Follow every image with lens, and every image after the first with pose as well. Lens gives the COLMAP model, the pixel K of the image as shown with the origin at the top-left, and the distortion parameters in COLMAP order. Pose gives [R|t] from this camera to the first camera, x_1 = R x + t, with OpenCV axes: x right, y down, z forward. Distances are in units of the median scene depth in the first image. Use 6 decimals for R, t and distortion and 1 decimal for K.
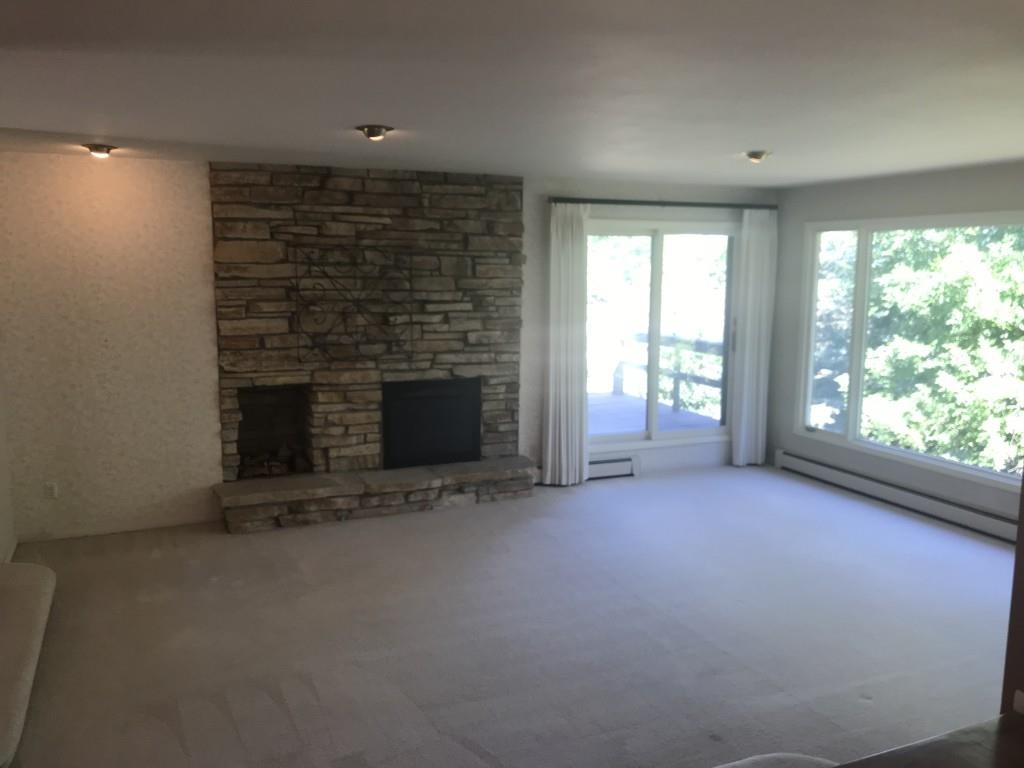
lens RADIAL K [[840.5, 0, 507.5], [0, 840.5, 377.9], [0, 0, 1]] dist [0.072237, -0.069312]
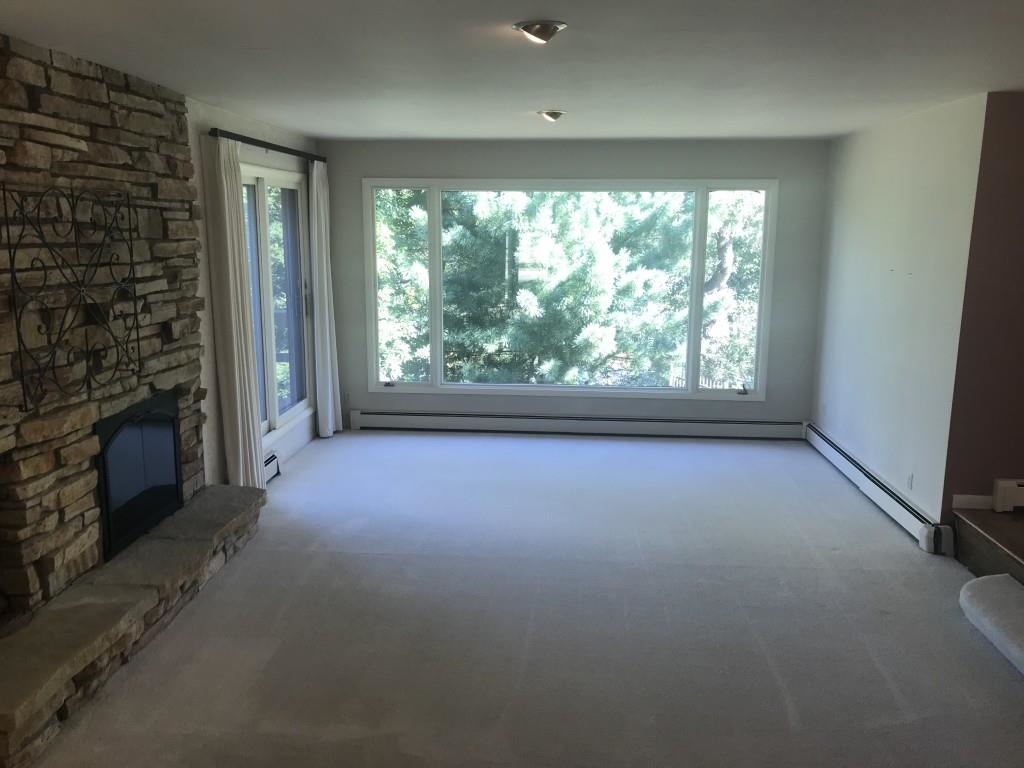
lens RADIAL K [[840.5, 0, 507.5], [0, 840.5, 377.9], [0, 0, 1]] dist [0.072237, -0.069312]
pose [[0.465617, -0.166803, 0.869125, -0.537407], [0.120081, 0.984902, 0.124692, -0.065536], [-0.876802, 0.046306, 0.478617, 0.460001]]
